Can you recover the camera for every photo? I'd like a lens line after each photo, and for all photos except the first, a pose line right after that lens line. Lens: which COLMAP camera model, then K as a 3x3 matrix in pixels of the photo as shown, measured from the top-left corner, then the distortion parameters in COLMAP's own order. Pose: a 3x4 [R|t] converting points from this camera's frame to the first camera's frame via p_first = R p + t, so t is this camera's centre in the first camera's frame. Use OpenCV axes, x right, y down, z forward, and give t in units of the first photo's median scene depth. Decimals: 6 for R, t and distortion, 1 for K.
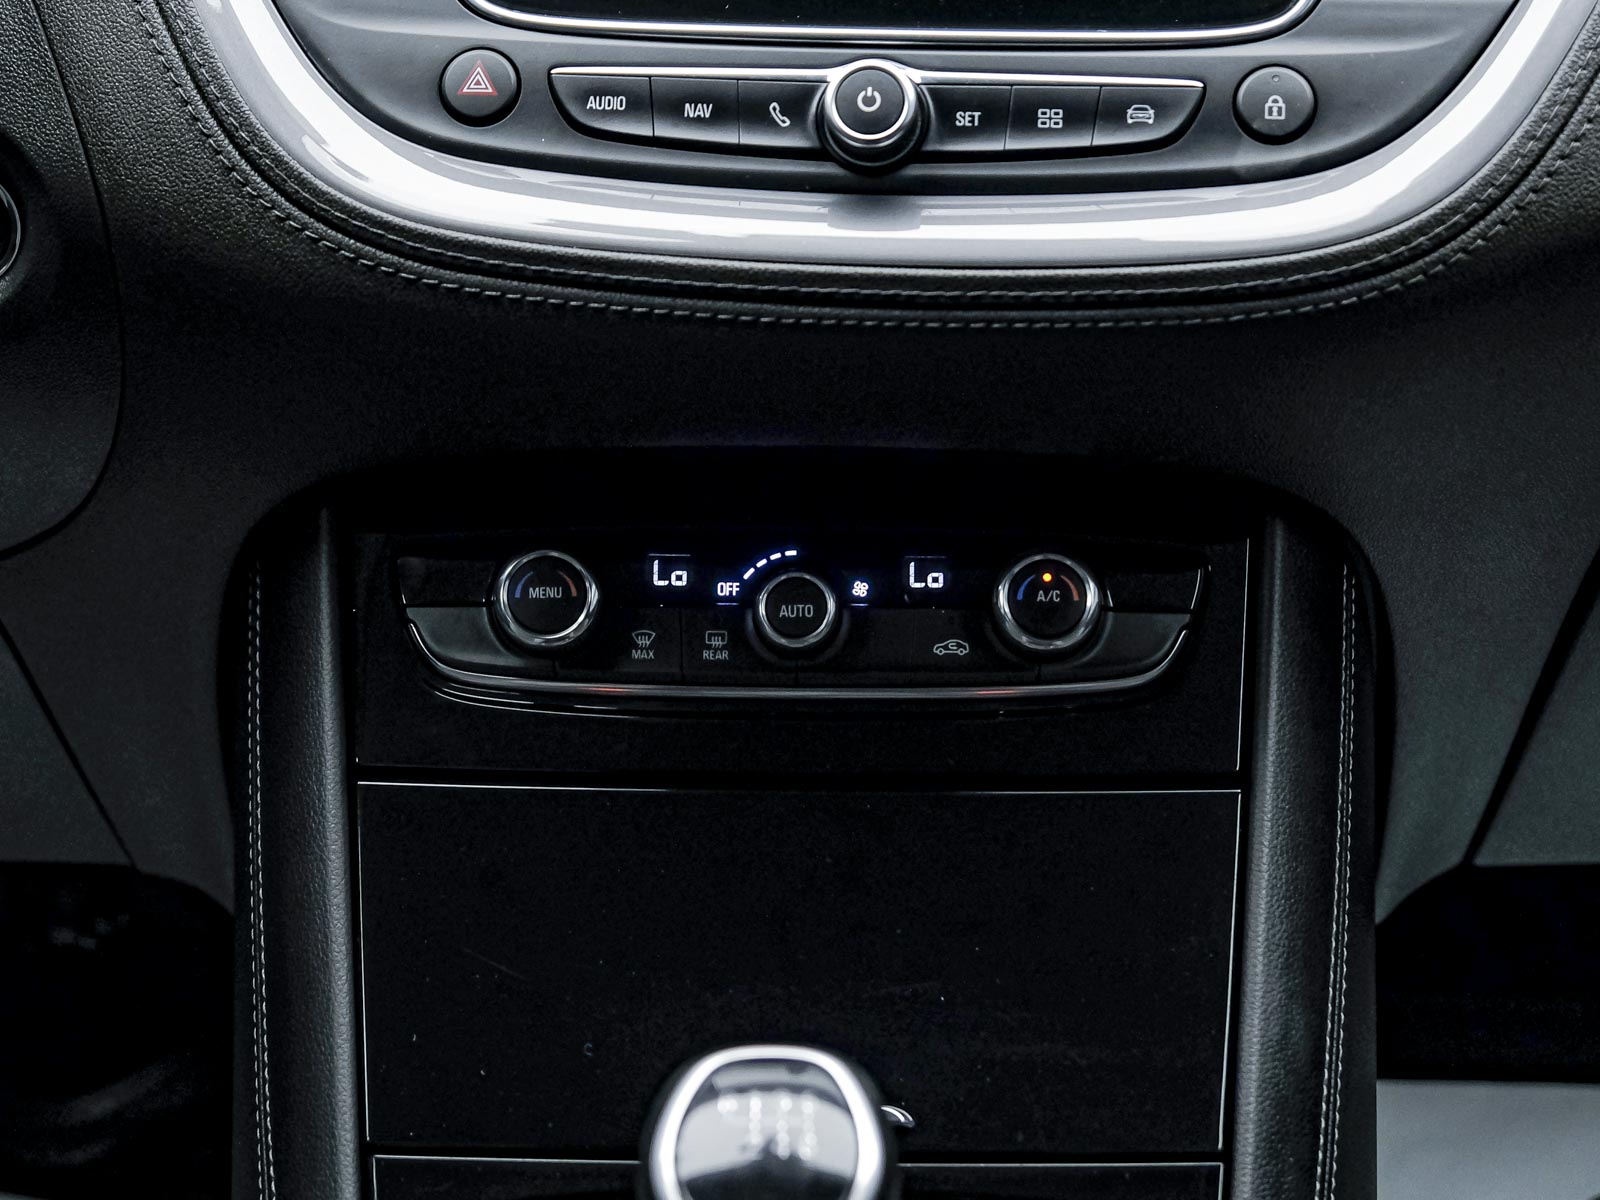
lens RADIAL K [[3929.4, 0, 803.1], [0, 3929.4, 593.5], [0, 0, 1]] dist [-0.039098, 0.000000]
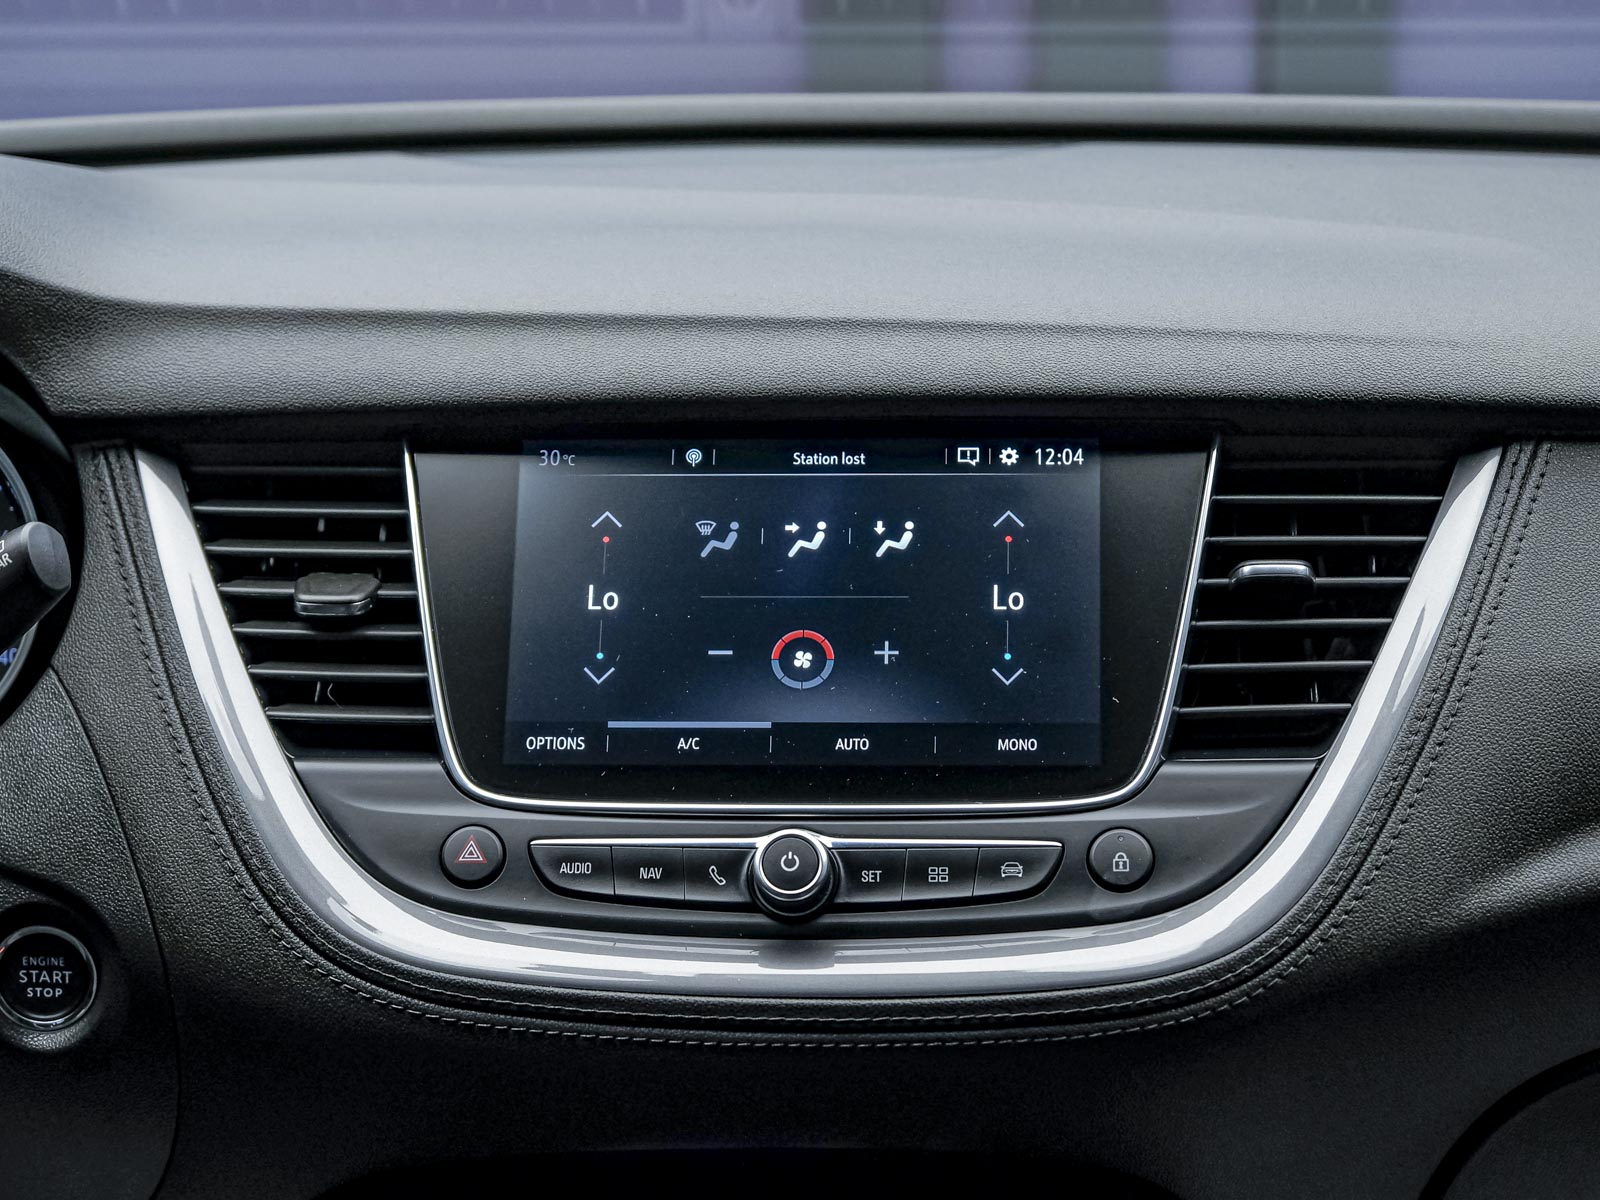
lens RADIAL K [[3929.4, 0, 782.8], [0, 3929.4, 590.5], [0, 0, 1]] dist [-0.039098, 0.000000]
pose [[0.999816, -0.017998, -0.006686, 0.024231], [0.016437, 0.982332, -0.186422, 0.019610], [0.009923, 0.186277, 0.982447, -0.220552]]
